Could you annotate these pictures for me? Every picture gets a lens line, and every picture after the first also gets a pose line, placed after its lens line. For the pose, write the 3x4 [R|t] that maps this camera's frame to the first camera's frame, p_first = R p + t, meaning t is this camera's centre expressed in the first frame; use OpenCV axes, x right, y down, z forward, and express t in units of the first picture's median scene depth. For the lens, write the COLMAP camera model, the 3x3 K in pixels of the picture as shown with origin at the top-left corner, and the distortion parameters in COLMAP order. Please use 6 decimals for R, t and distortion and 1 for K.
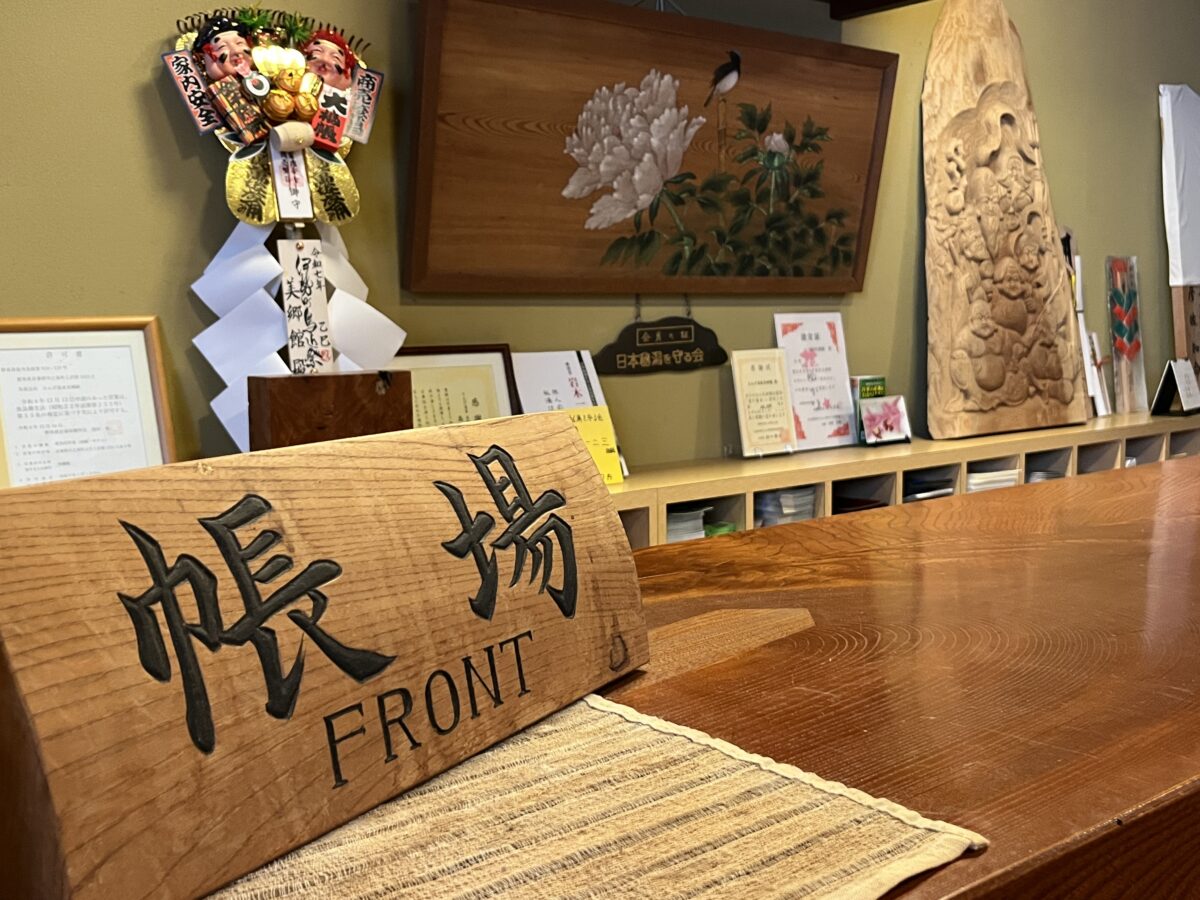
lens RADIAL K [[1250.3, 0, 600.0], [0, 1250.3, 450.0], [0, 0, 1]] dist [0.139225, -0.412354]
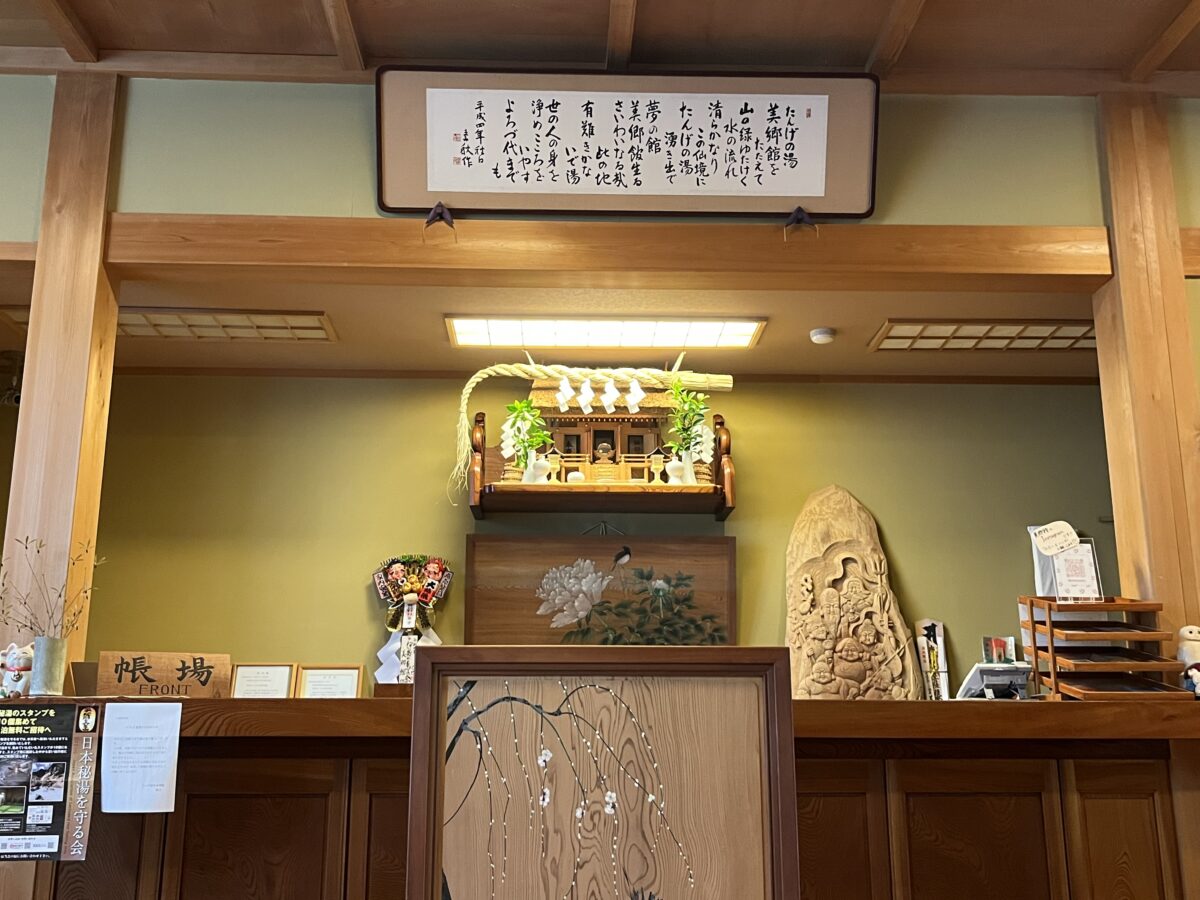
lens RADIAL K [[1250.3, 0, 600.0], [0, 1250.3, 450.0], [0, 0, 1]] dist [0.139225, -0.412354]
pose [[0.799209, -0.127747, -0.587320, 1.337816], [-0.079199, 0.946251, -0.313588, 0.210309], [0.595812, 0.297137, 0.746135, -0.694040]]
